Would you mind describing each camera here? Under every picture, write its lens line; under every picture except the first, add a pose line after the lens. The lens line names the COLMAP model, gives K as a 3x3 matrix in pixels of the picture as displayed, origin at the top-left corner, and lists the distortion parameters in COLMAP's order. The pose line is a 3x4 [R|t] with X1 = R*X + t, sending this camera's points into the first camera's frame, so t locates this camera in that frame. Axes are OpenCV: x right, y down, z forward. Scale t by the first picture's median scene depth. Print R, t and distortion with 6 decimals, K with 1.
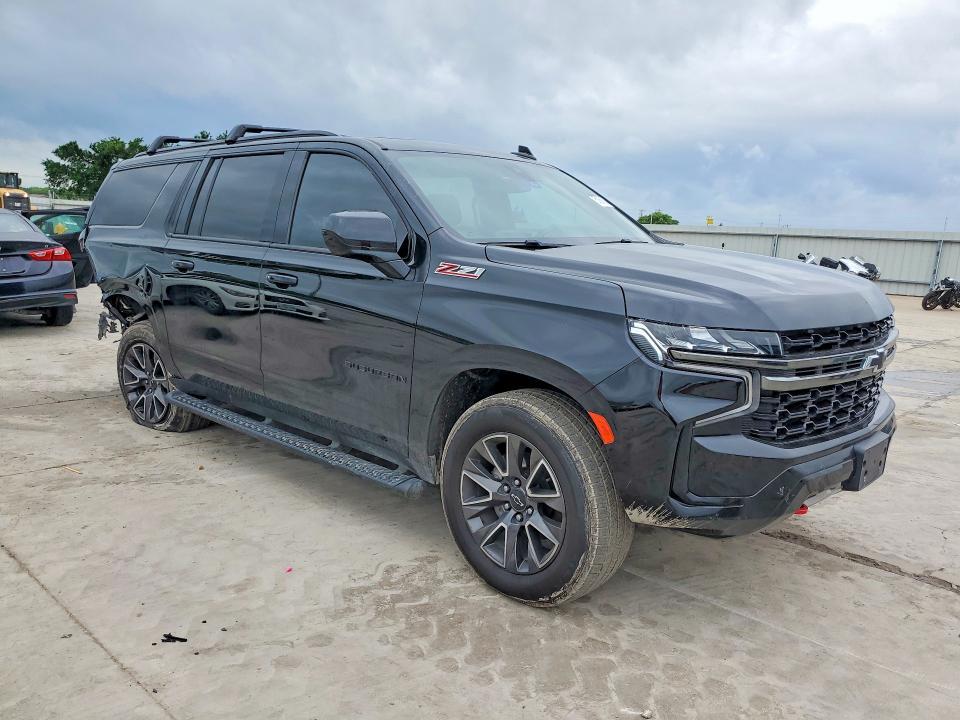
lens RADIAL K [[745.5, 0, 483.9], [0, 745.5, 359.3], [0, 0, 1]] dist [0.001115, 0.001641]
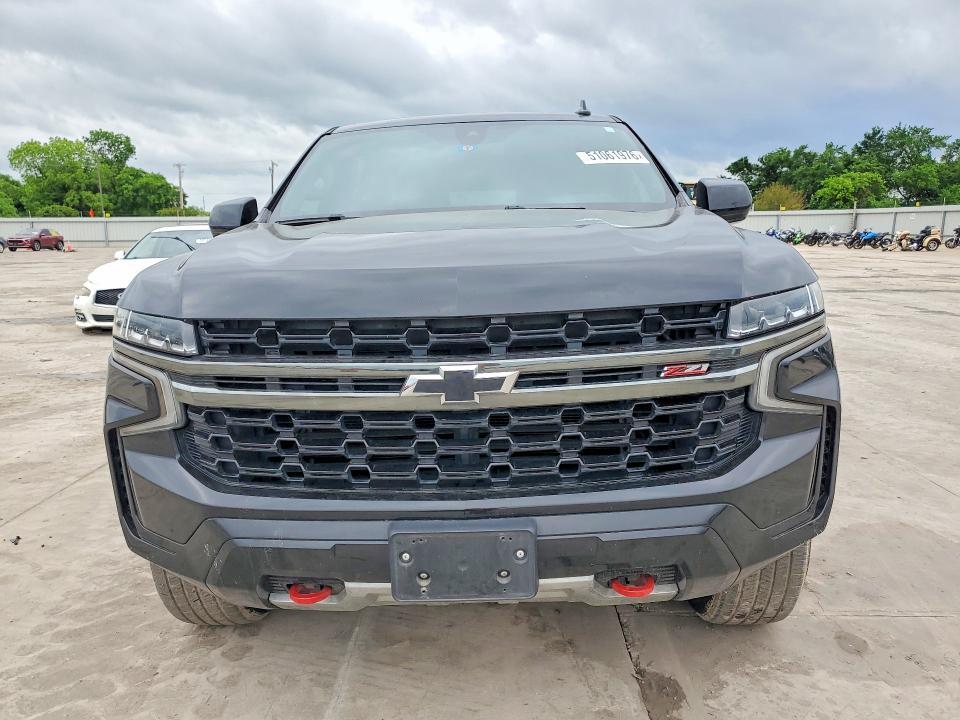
lens RADIAL K [[745.5, 0, 483.9], [0, 745.5, 359.3], [0, 0, 1]] dist [0.001115, 0.001641]
pose [[0.663283, 0.066671, -0.745393, 0.984732], [-0.072304, 0.997073, 0.024844, -0.033773], [0.744868, 0.037416, 0.666162, 0.658236]]
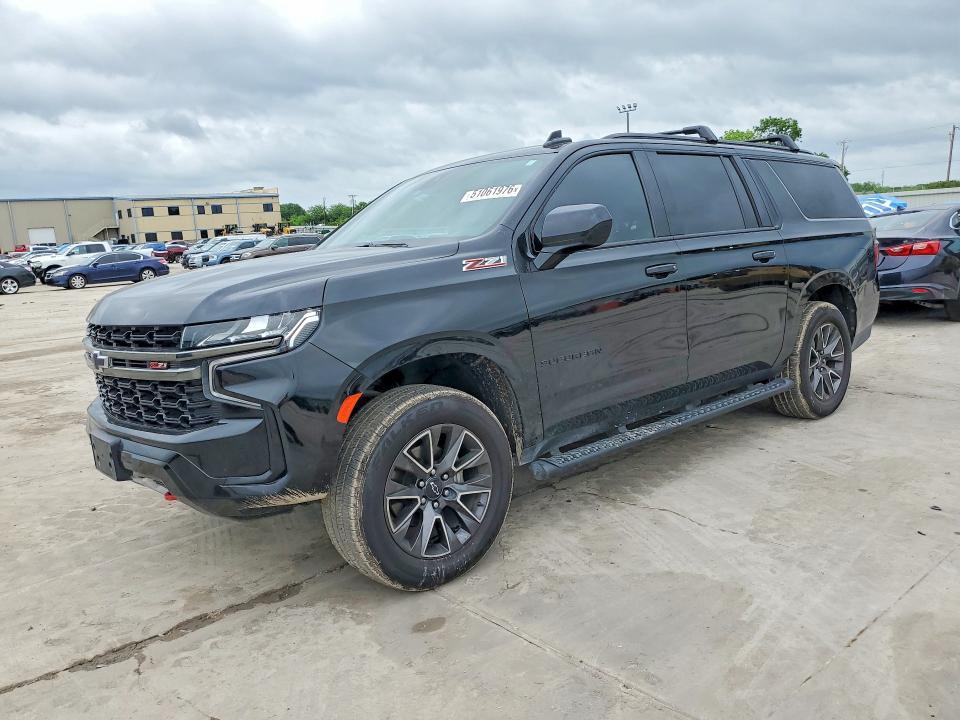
lens RADIAL K [[745.5, 0, 483.9], [0, 745.5, 359.3], [0, 0, 1]] dist [0.001115, 0.001641]
pose [[-0.084993, 0.120473, -0.989071, 1.580612], [-0.105440, 0.986002, 0.129160, -0.201823], [0.990787, 0.115265, -0.071101, 1.667463]]
